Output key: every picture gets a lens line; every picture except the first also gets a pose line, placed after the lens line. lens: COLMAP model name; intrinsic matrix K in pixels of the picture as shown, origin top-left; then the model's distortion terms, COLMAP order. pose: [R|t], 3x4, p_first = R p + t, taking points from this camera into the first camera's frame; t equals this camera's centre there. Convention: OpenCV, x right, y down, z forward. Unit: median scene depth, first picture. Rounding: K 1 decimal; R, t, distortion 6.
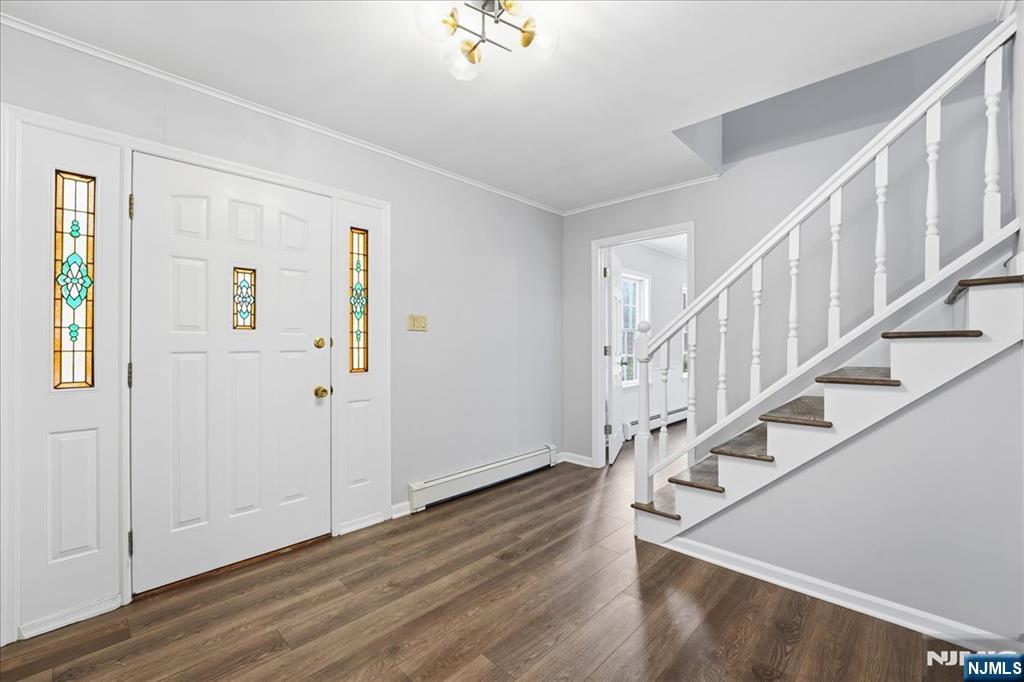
lens RADIAL K [[425.2, 0, 510.7], [0, 425.2, 342.6], [0, 0, 1]] dist [-0.012512, -0.000120]
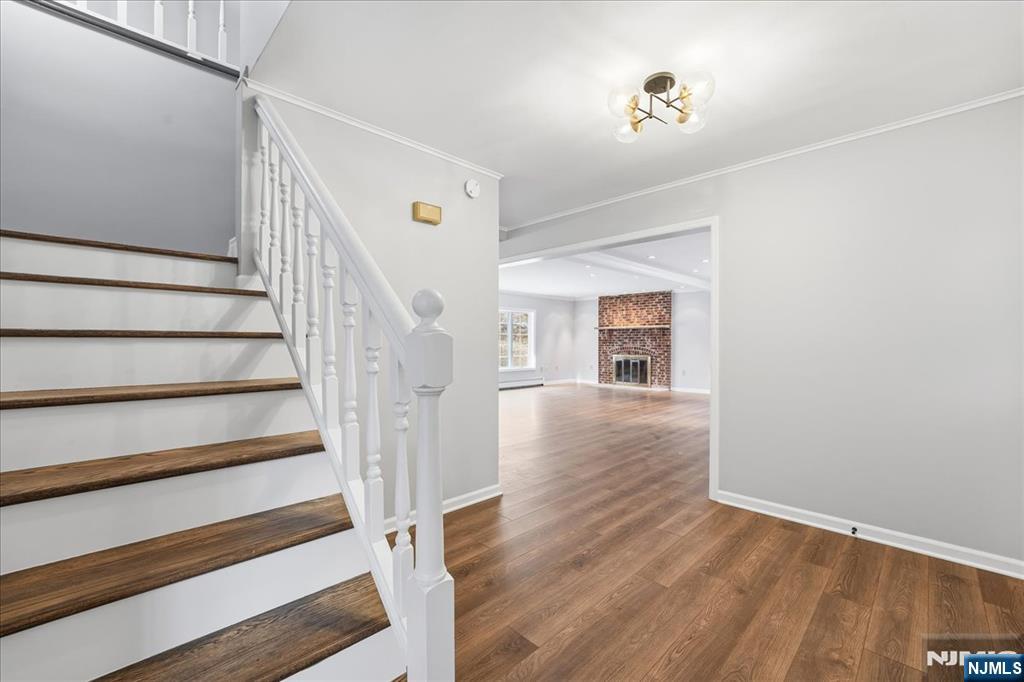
lens RADIAL K [[425.2, 0, 510.7], [0, 425.2, 342.6], [0, 0, 1]] dist [-0.012512, -0.000120]
pose [[-0.999631, 0.000134, 0.027172, 0.334464], [0.000162, 0.999999, 0.001007, -0.004486], [-0.027172, 0.001011, -0.999630, 2.050741]]
